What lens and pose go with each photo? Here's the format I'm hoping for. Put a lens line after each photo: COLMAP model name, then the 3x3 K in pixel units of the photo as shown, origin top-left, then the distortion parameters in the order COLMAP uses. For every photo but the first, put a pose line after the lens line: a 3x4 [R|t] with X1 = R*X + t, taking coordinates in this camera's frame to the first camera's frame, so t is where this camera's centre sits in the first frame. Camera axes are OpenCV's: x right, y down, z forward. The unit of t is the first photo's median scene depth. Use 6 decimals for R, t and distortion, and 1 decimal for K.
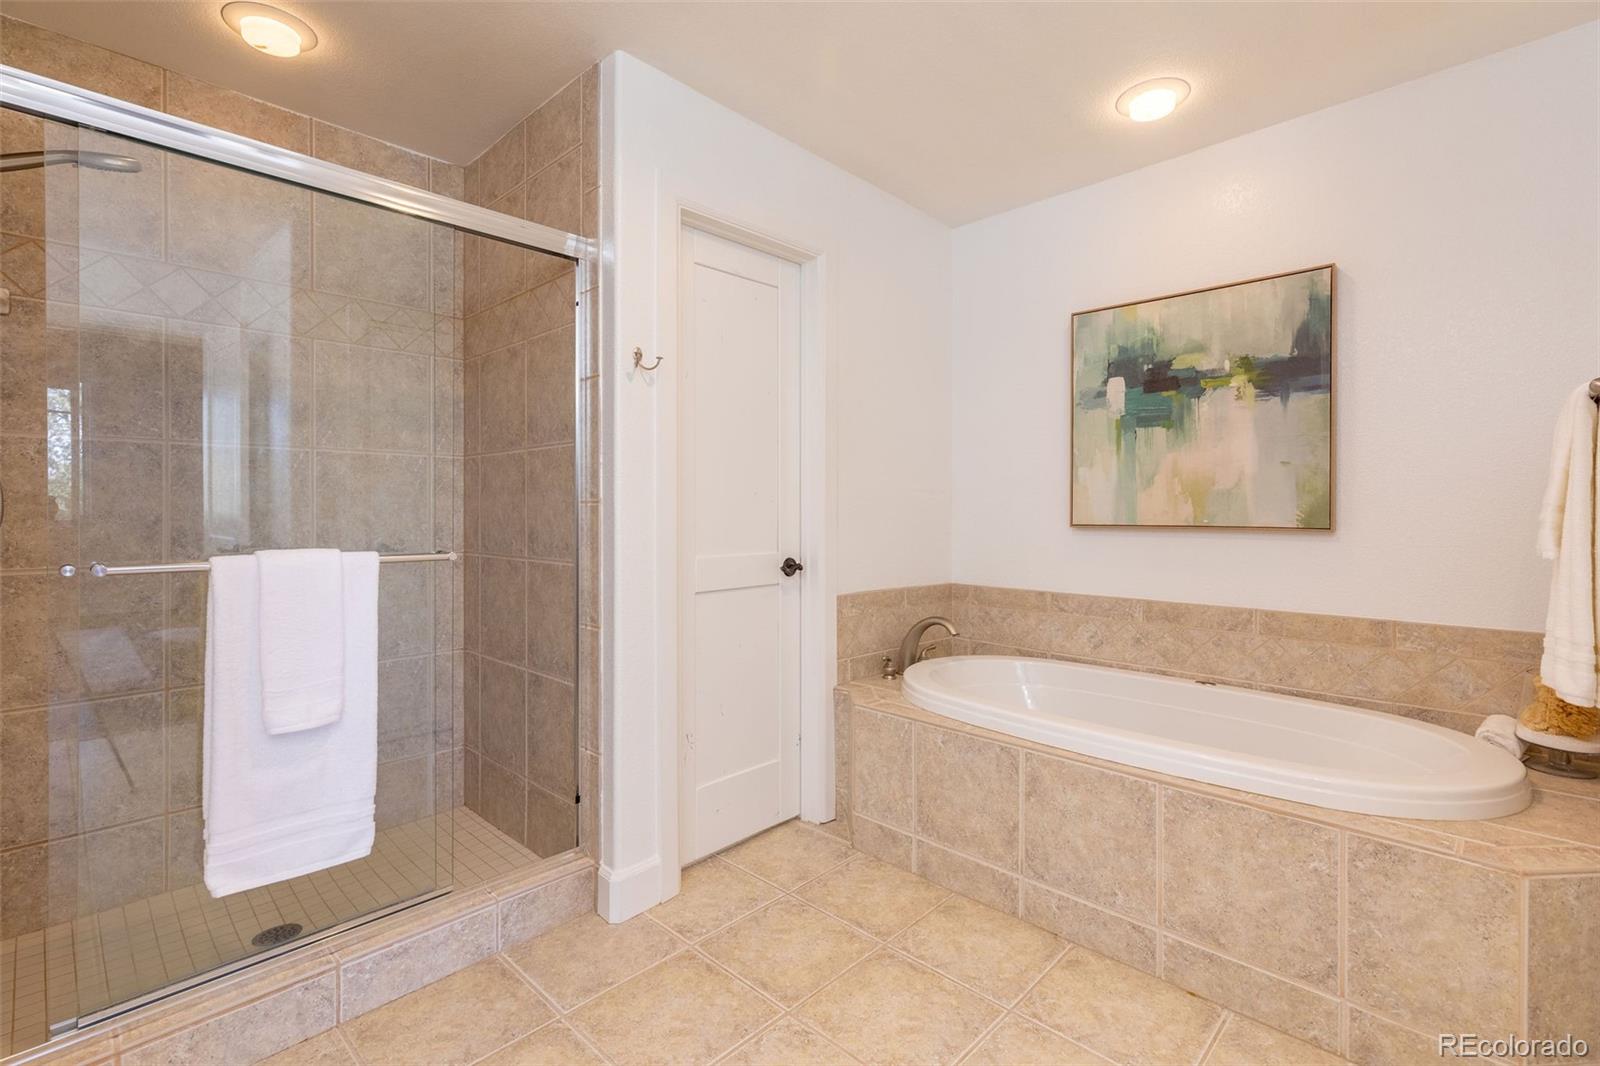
lens RADIAL K [[735.5, 0, 778.3], [0, 735.5, 510.0], [0, 0, 1]] dist [0.009162, -0.001592]
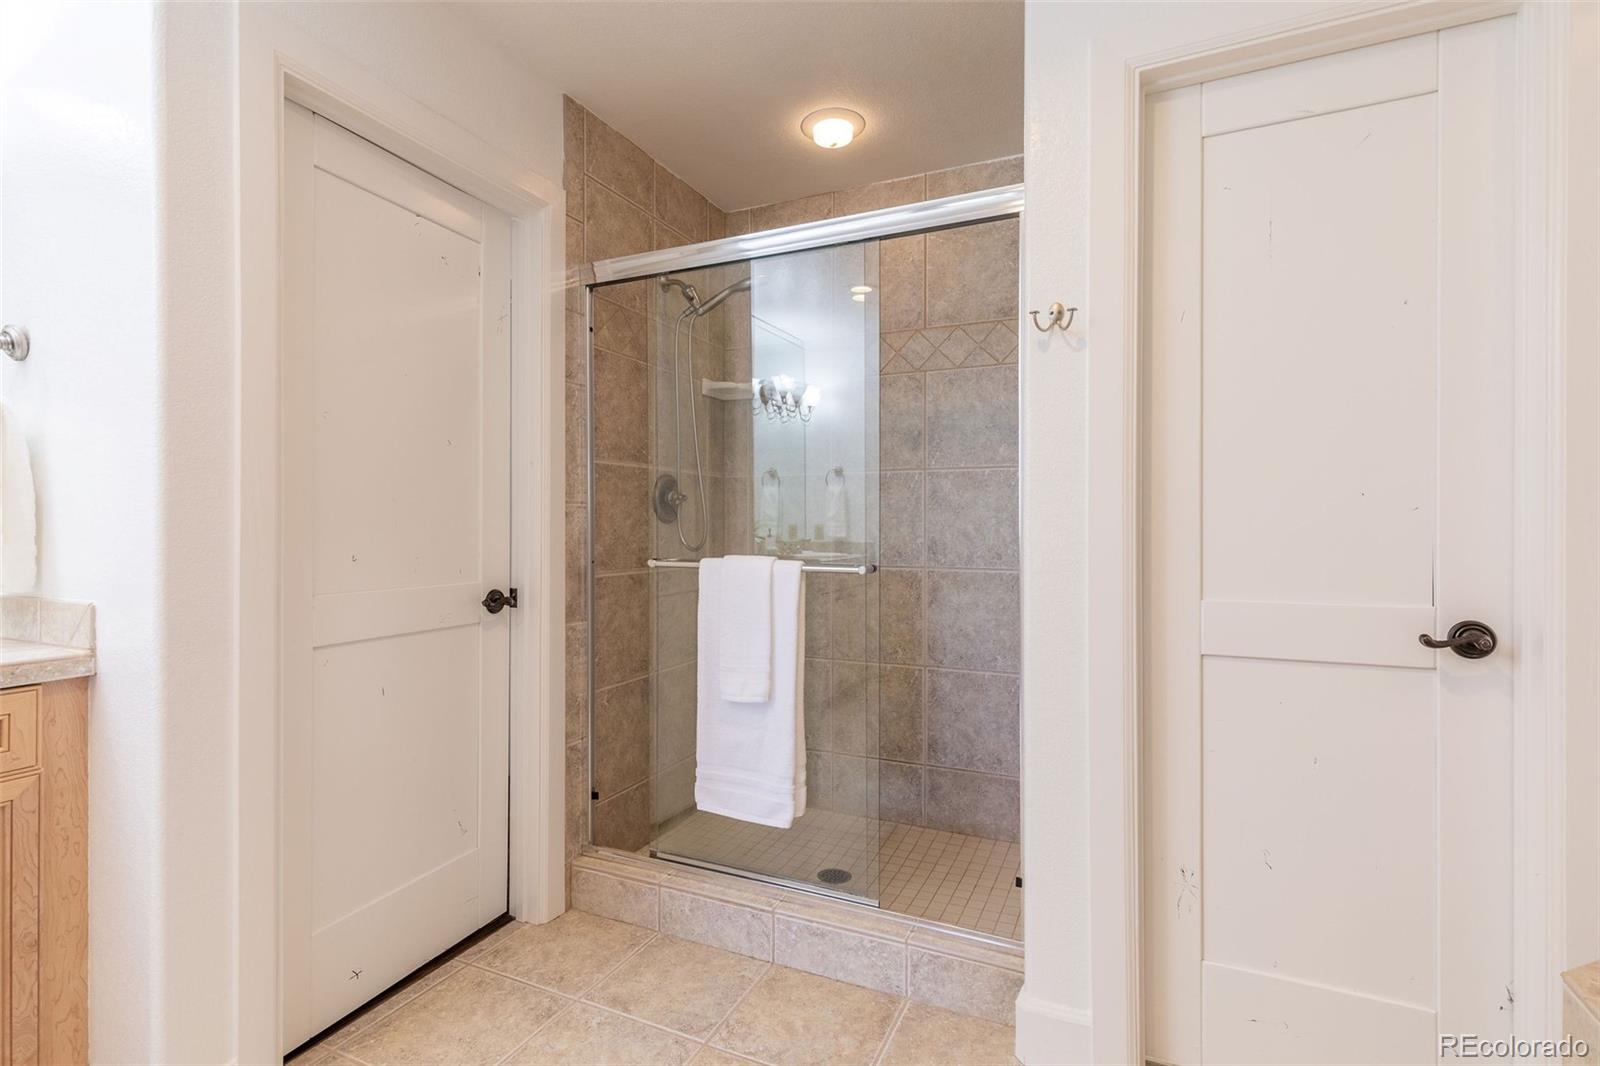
lens RADIAL K [[735.5, 0, 798.3], [0, 735.5, 529.5], [0, 0, 1]] dist [0.009162, -0.001592]
pose [[0.350826, 0.008030, -0.936406, 0.465022], [-0.000610, 0.999965, 0.008347, -0.001860], [0.936441, -0.002358, 0.350818, 0.571071]]
